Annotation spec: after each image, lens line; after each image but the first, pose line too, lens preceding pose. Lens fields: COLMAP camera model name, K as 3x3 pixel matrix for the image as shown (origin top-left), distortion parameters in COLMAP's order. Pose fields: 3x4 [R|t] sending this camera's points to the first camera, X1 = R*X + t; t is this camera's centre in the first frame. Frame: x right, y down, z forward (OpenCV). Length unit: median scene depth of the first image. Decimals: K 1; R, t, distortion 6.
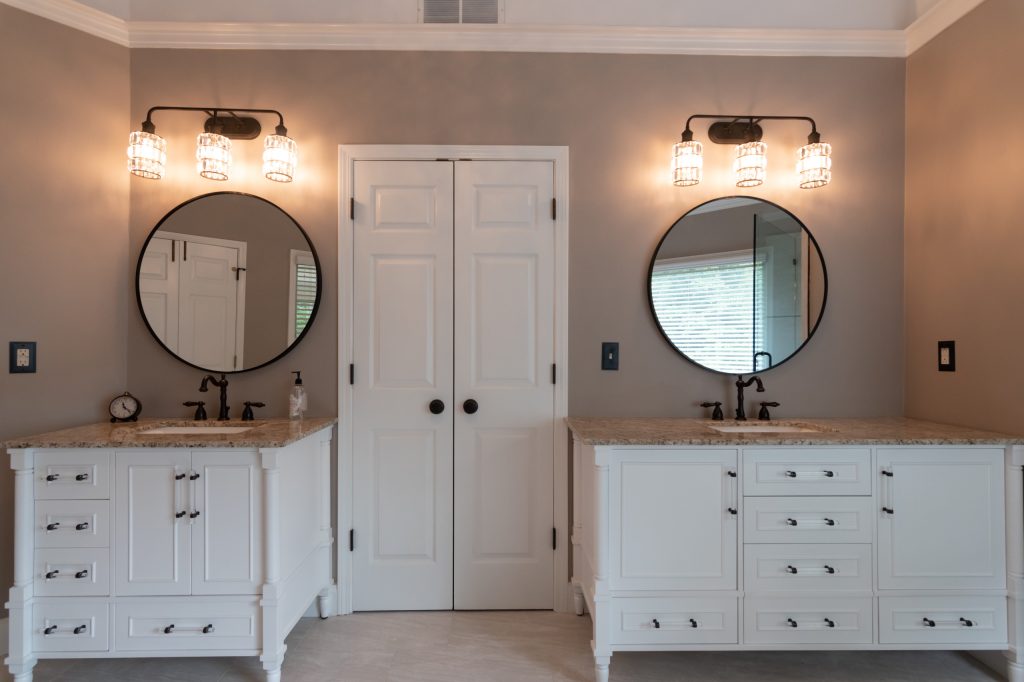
lens RADIAL K [[500.4, 0, 506.1], [0, 500.4, 341.2], [0, 0, 1]] dist [-0.002870, -0.004929]
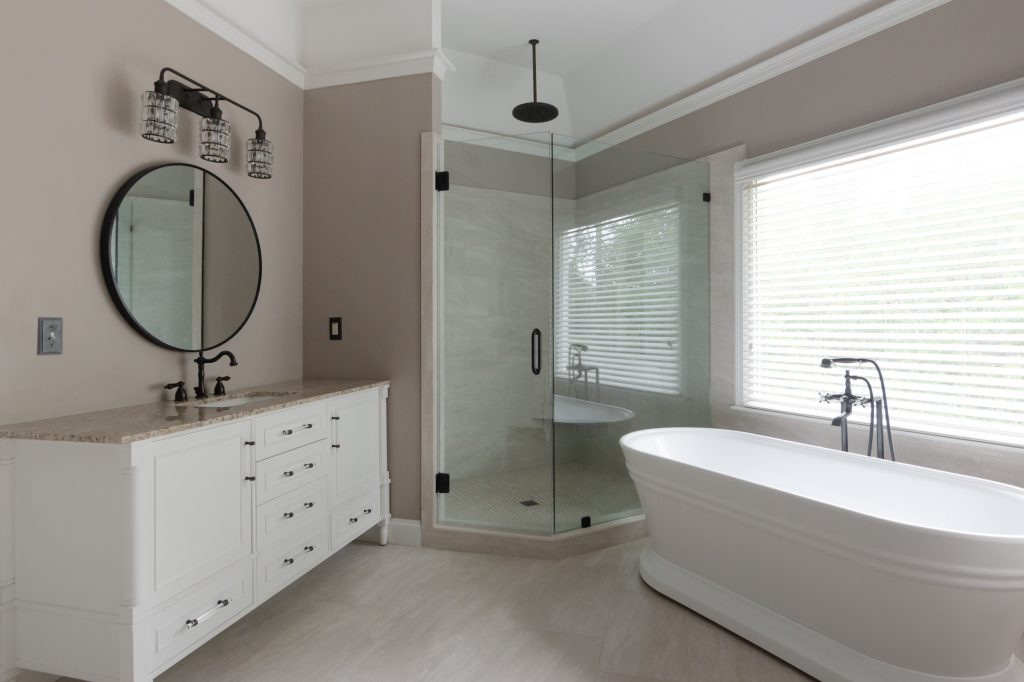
lens RADIAL K [[556.9, 0, 515.5], [0, 556.9, 320.6], [0, 0, 1]] dist [-0.015839, -0.002649]
pose [[0.273410, -0.000335, 0.961898, -0.410921], [0.000294, 1.000000, 0.000264, 0.007798], [-0.961898, 0.000211, 0.273410, 0.119887]]
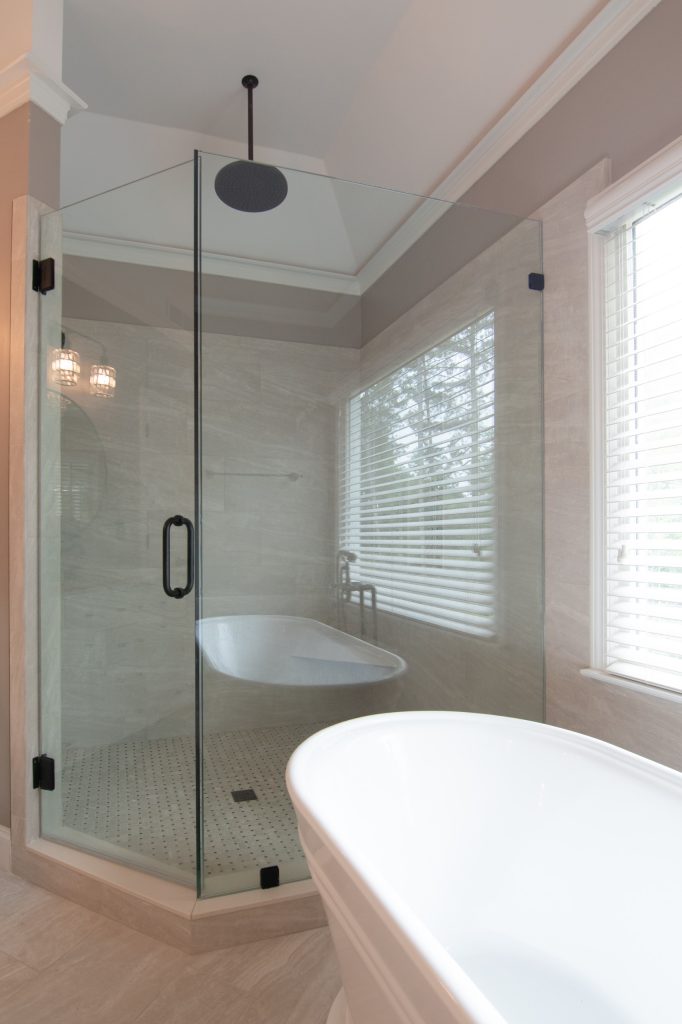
lens RADIAL K [[542.5, 0, 263.8], [0, 542.5, 532.9], [0, 0, 1]] dist [-0.002395, 0.000775]
pose [[0.494048, 0.005316, 0.869418, 0.317037], [-0.001703, 0.999985, -0.005147, 0.053642], [-0.869433, 0.001062, 0.494050, -0.018579]]
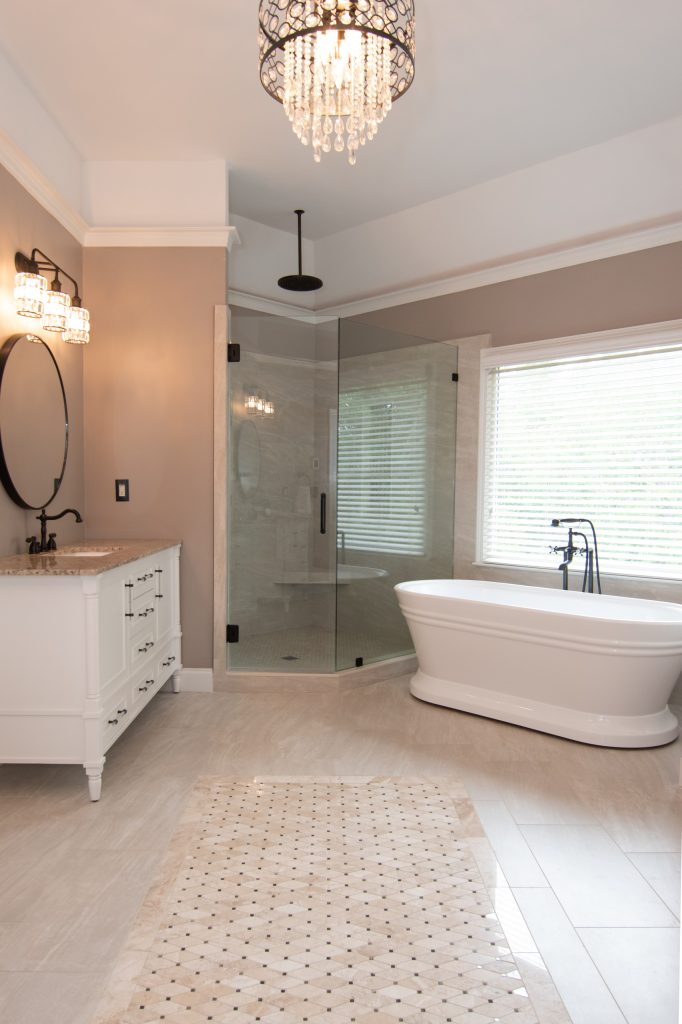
lens RADIAL K [[718.3, 0, 319.2], [0, 718.3, 529.4], [0, 0, 1]] dist [0.012324, -0.029392]
pose [[0.030678, -0.057588, 0.997869, -1.052402], [-0.016236, 0.998178, 0.058105, 0.012544], [-0.999397, -0.017984, 0.029687, 0.382711]]
